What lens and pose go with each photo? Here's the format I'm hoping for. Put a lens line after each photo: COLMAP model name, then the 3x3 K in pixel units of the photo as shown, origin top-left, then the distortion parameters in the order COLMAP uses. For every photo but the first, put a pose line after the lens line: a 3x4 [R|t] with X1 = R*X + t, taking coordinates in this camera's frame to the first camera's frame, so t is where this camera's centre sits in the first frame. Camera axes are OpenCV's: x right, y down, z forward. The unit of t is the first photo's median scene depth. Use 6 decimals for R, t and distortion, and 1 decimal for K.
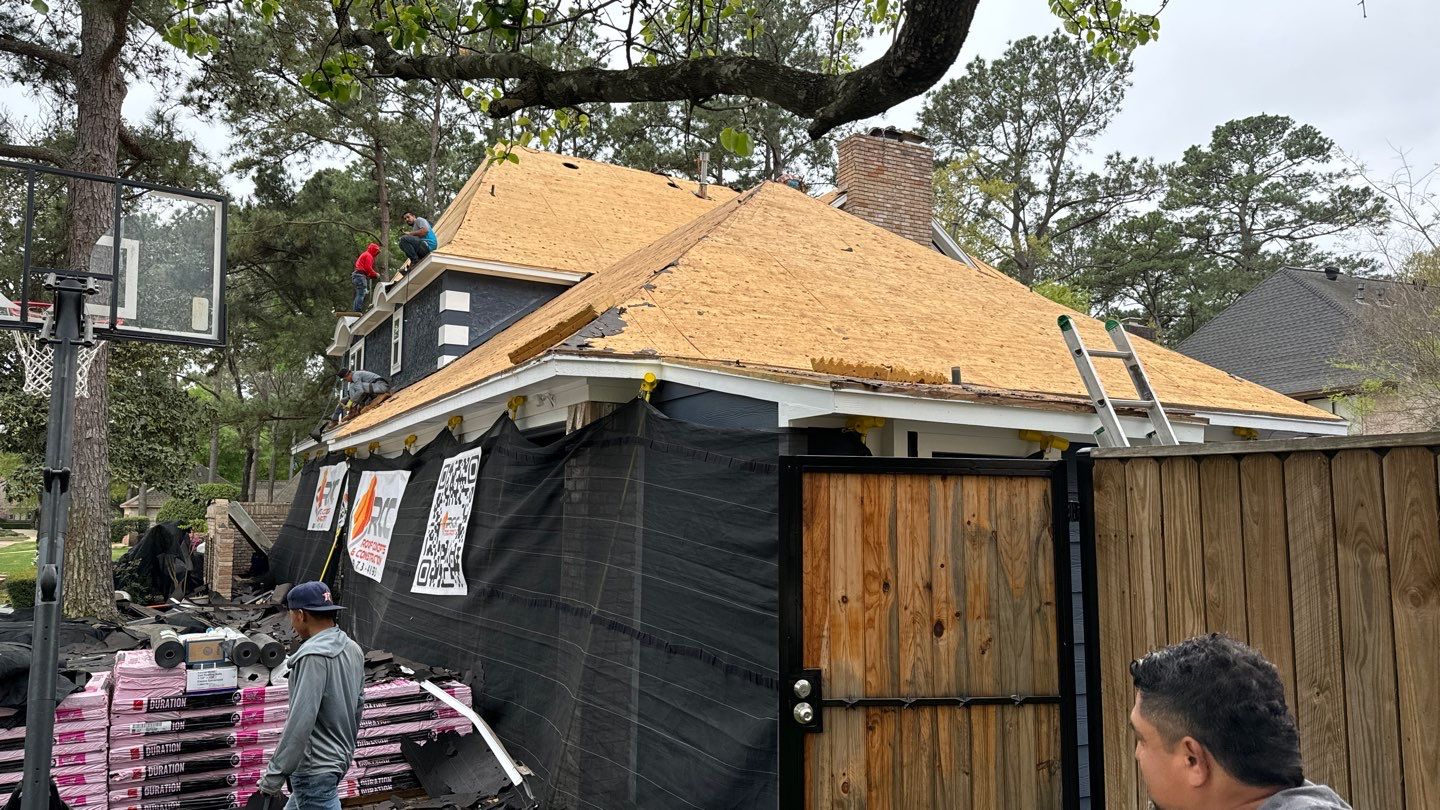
lens RADIAL K [[996.4, 0, 705.0], [0, 996.4, 418.3], [0, 0, 1]] dist [0.080983, -0.087375]
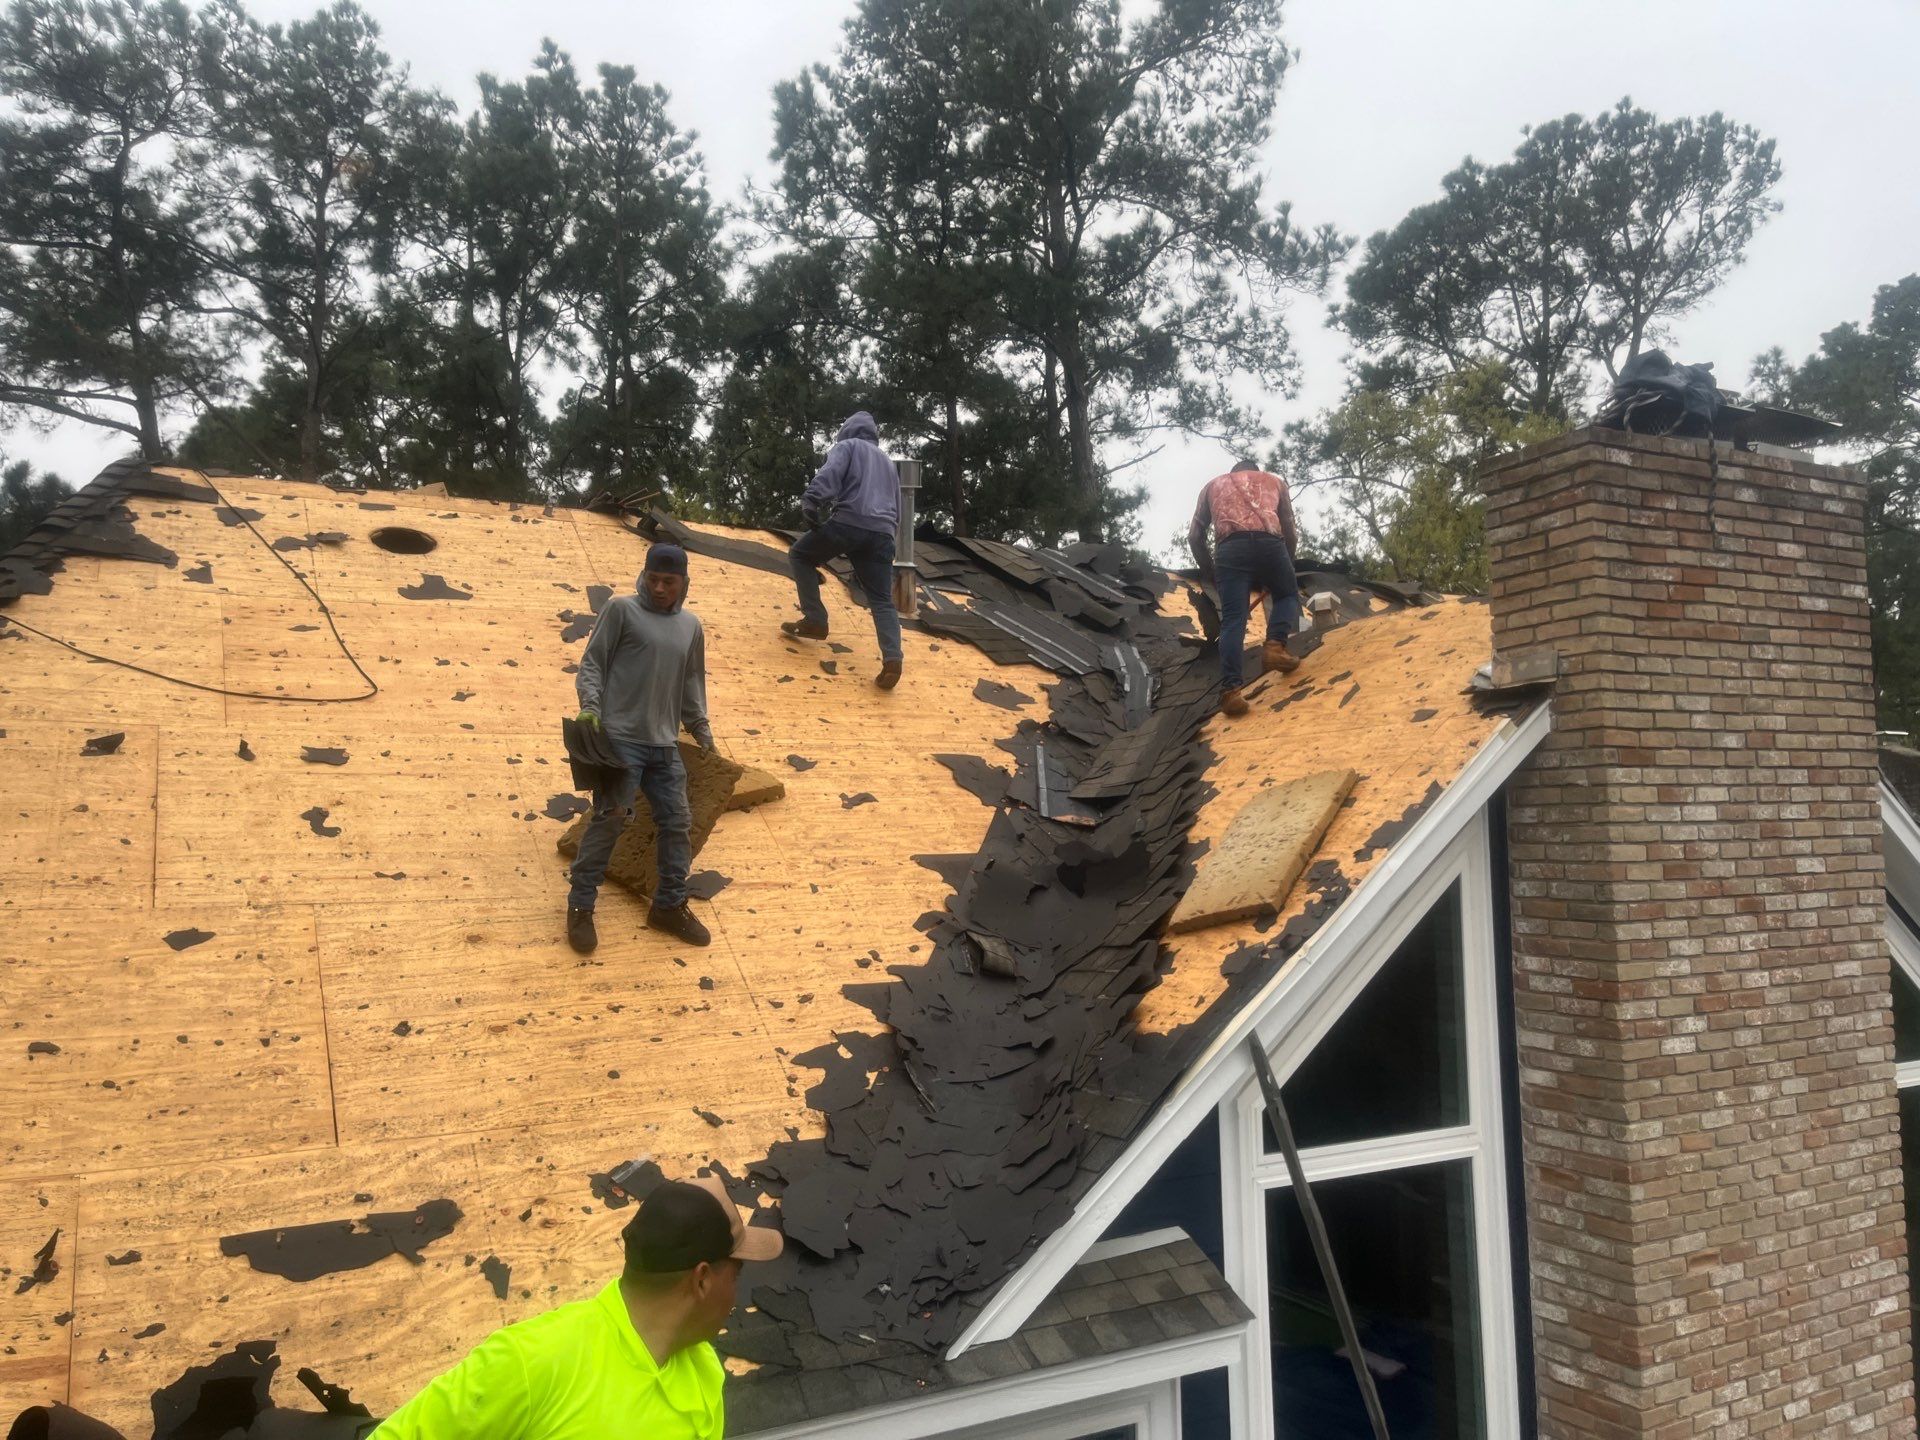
lens RADIAL K [[1447.2, 0, 955.5], [0, 1447.2, 746.1], [0, 0, 1]] dist [0.065470, -0.072151]
pose [[0.999498, -0.031024, 0.006460, 0.006257], [0.030915, 0.999388, 0.016370, -0.085728], [-0.006964, -0.016162, 0.999845, 0.264592]]
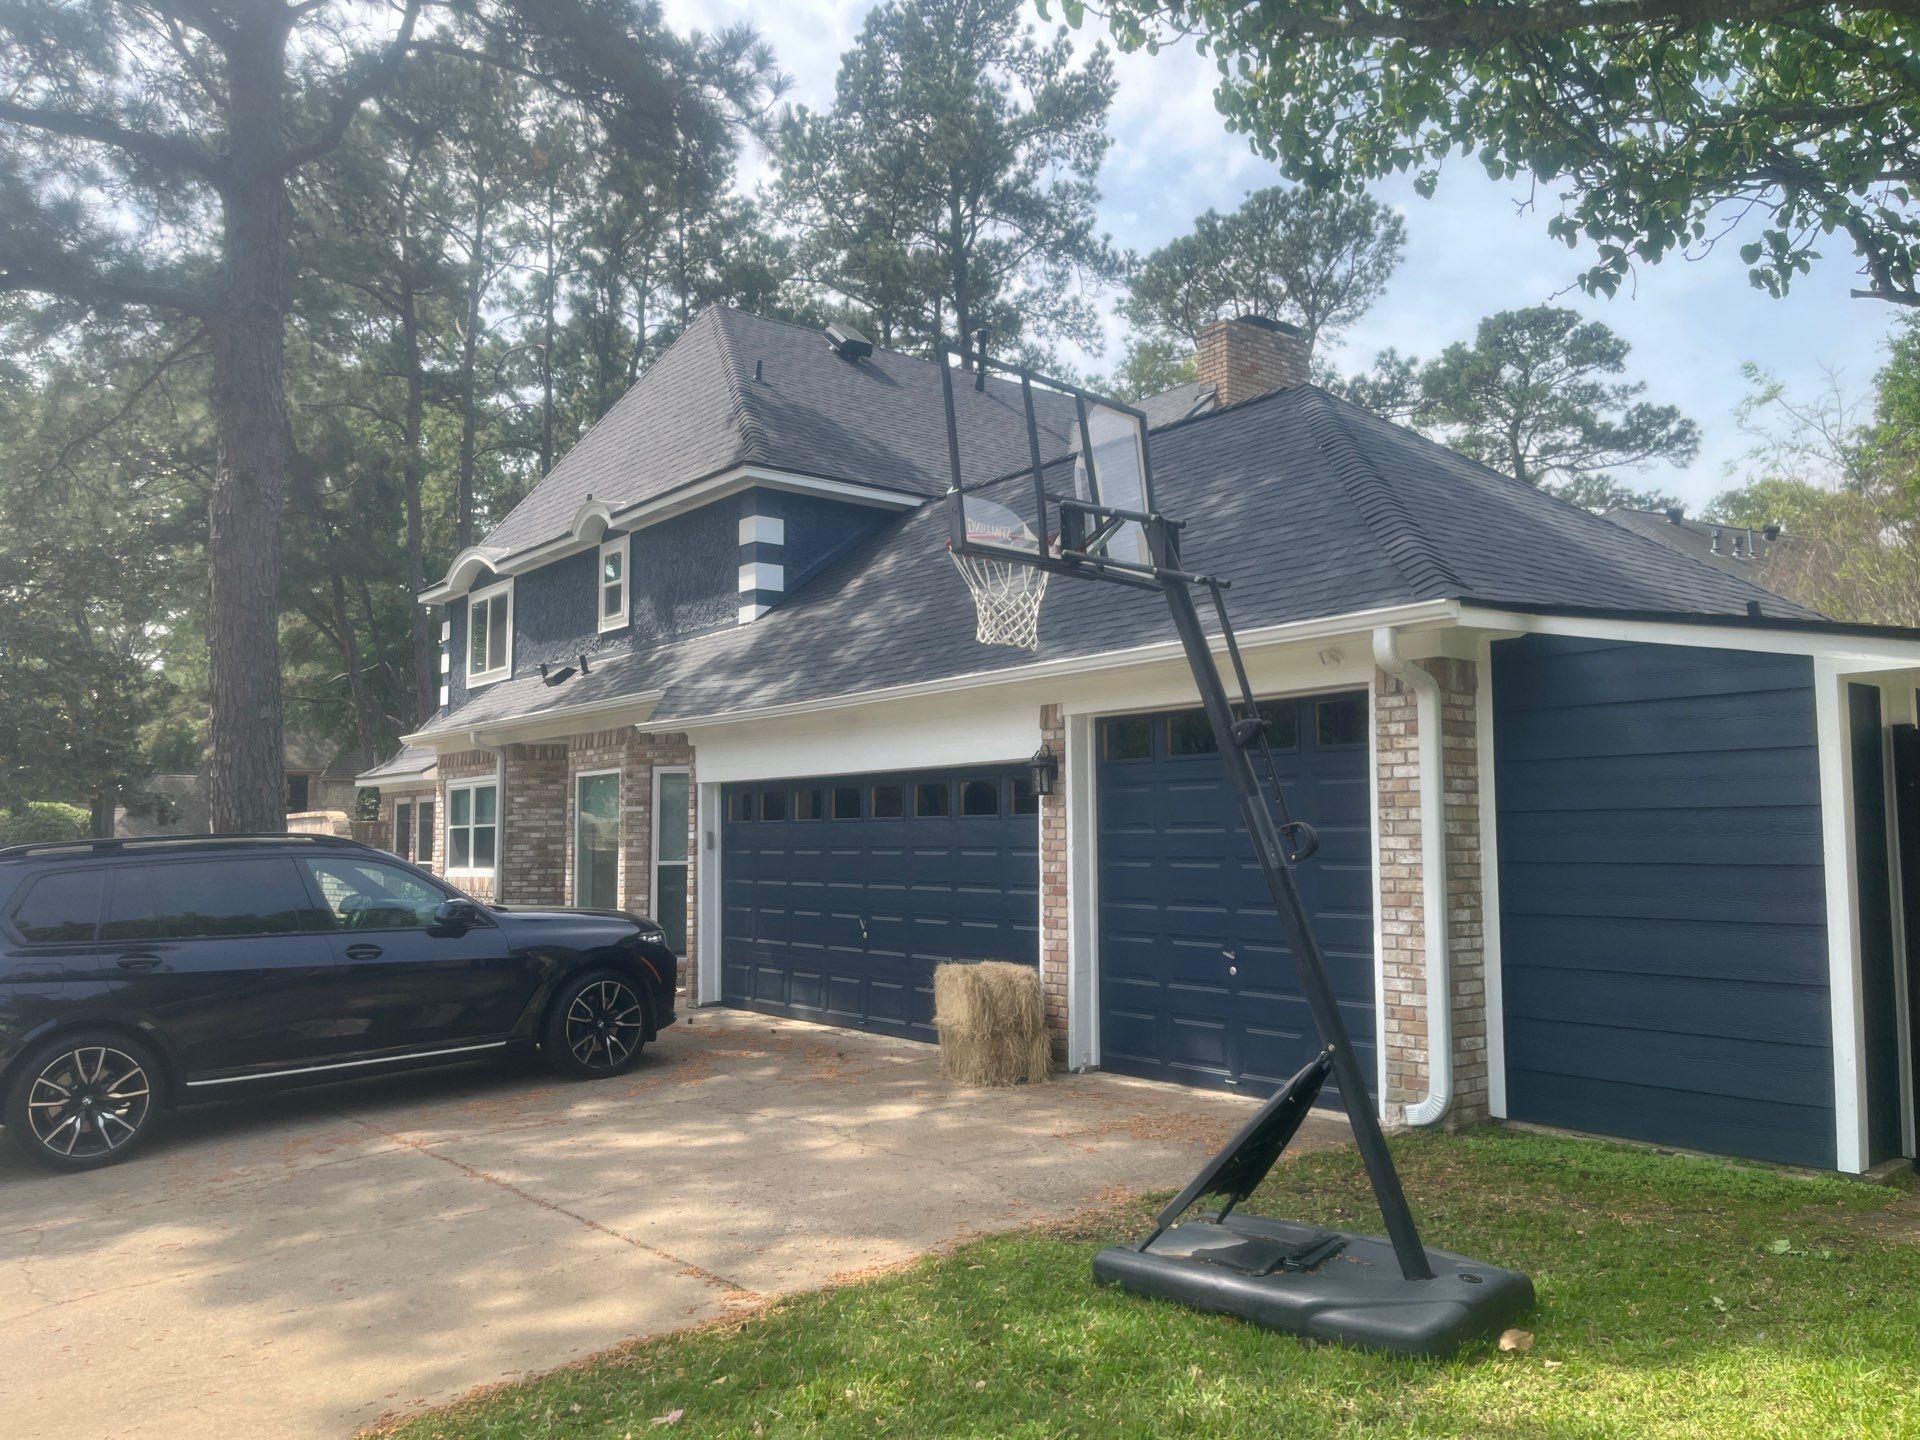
lens RADIAL K [[1447.2, 0, 965.3], [0, 1447.2, 726.0], [0, 0, 1]] dist [0.065470, -0.072151]
pose [[0.983478, -0.002701, 0.181010, -0.094090], [-0.000028, 0.999886, 0.015073, 0.002772], [-0.181030, -0.014829, 0.983366, -0.021082]]
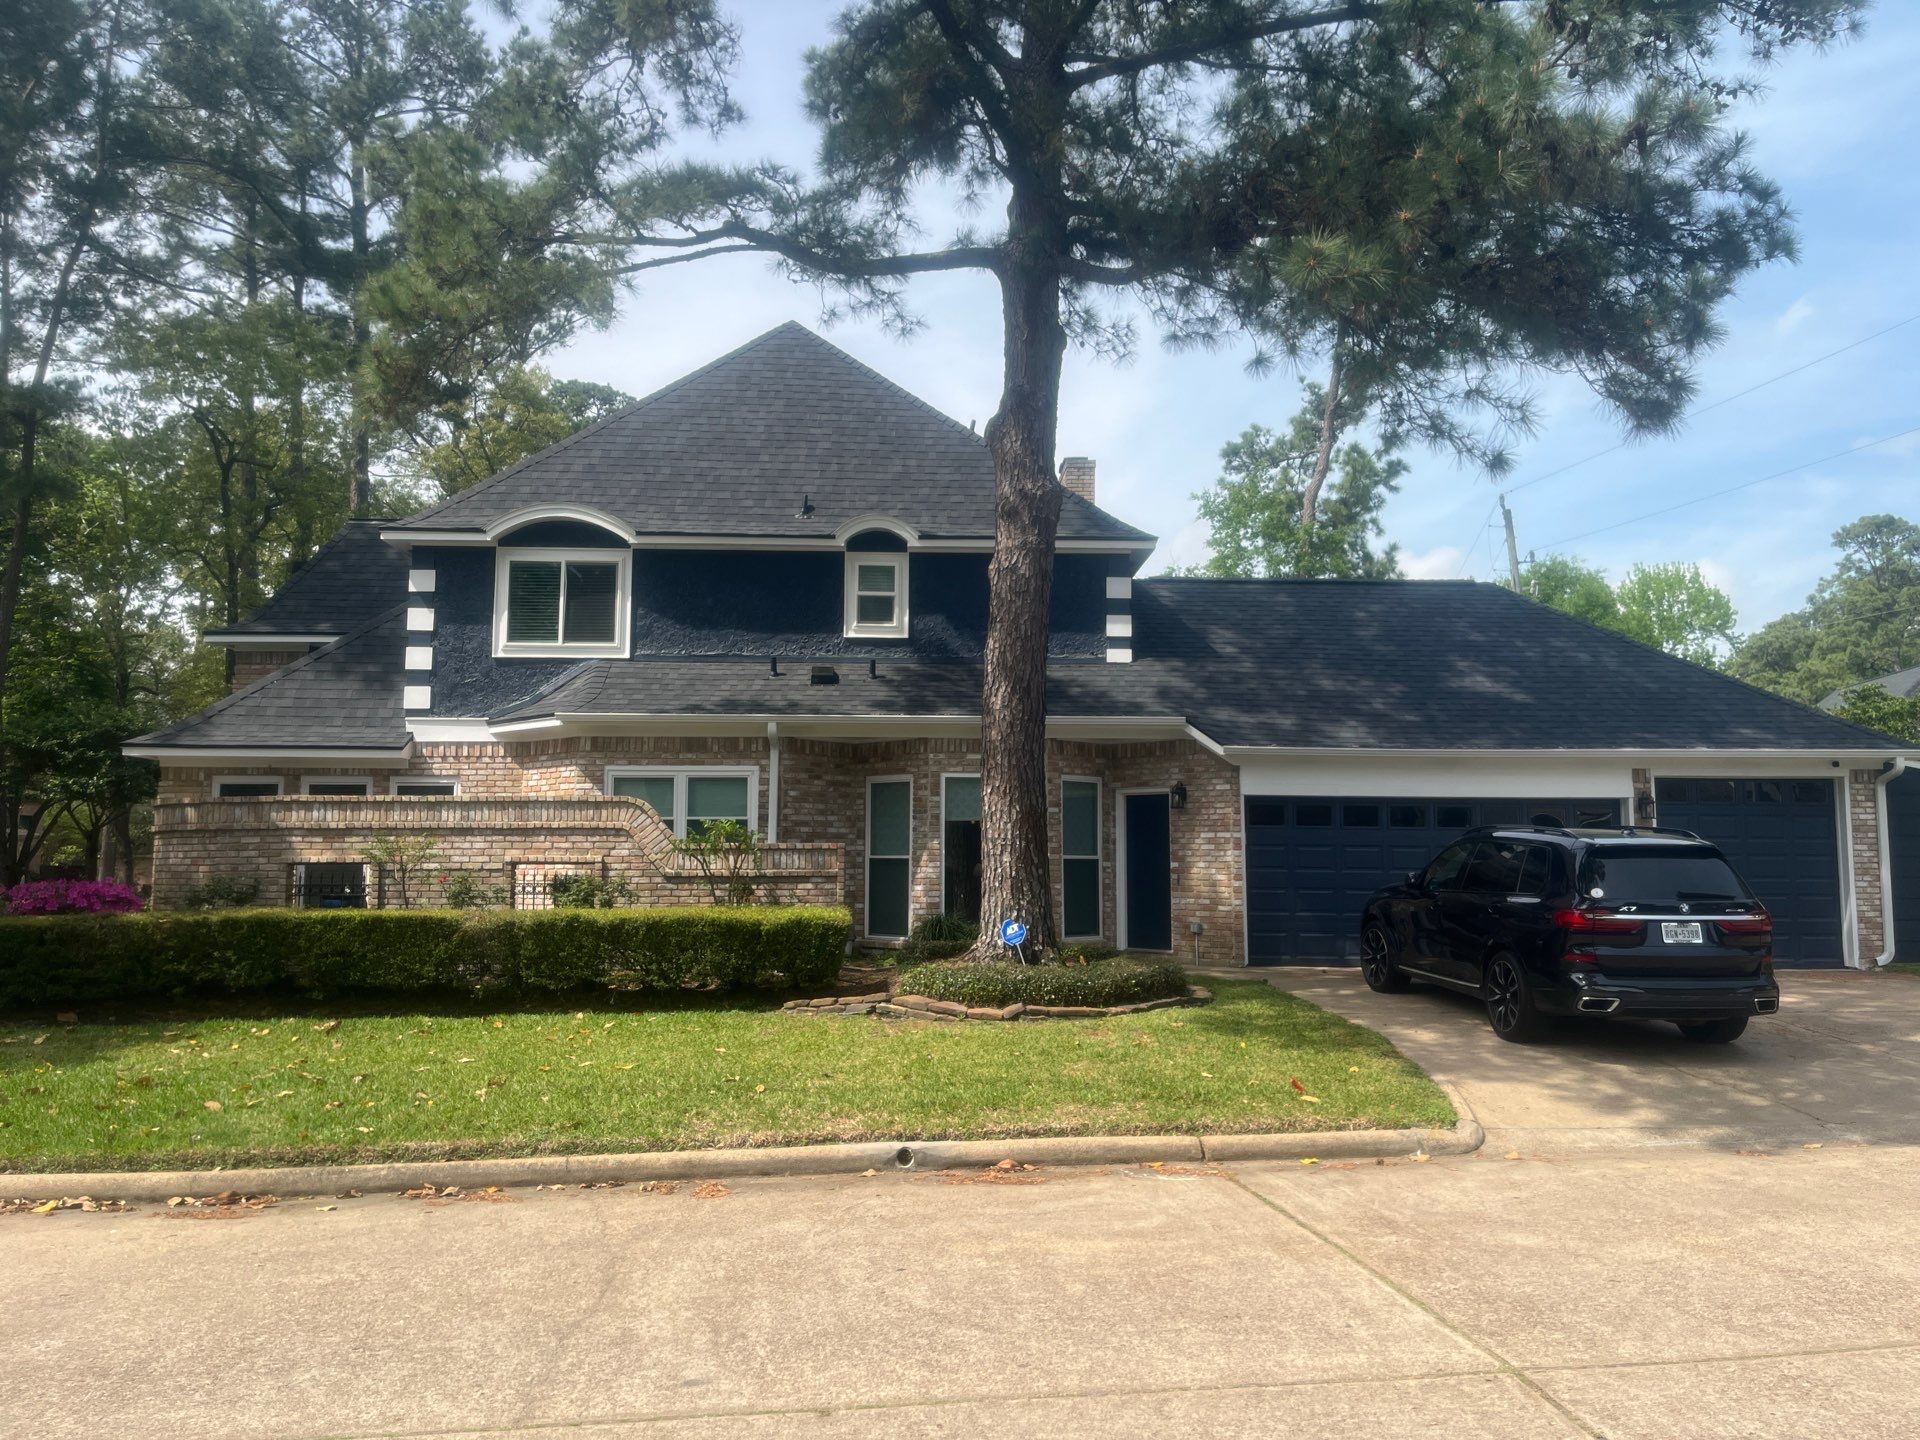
lens RADIAL K [[1447.2, 0, 973.8], [0, 1447.2, 709.1], [0, 0, 1]] dist [0.065470, -0.072151]
pose [[0.439471, 0.088737, 0.893863, -0.456616], [-0.084499, 0.994780, -0.057211, 0.023518], [-0.894274, -0.050388, 0.444675, 0.165076]]
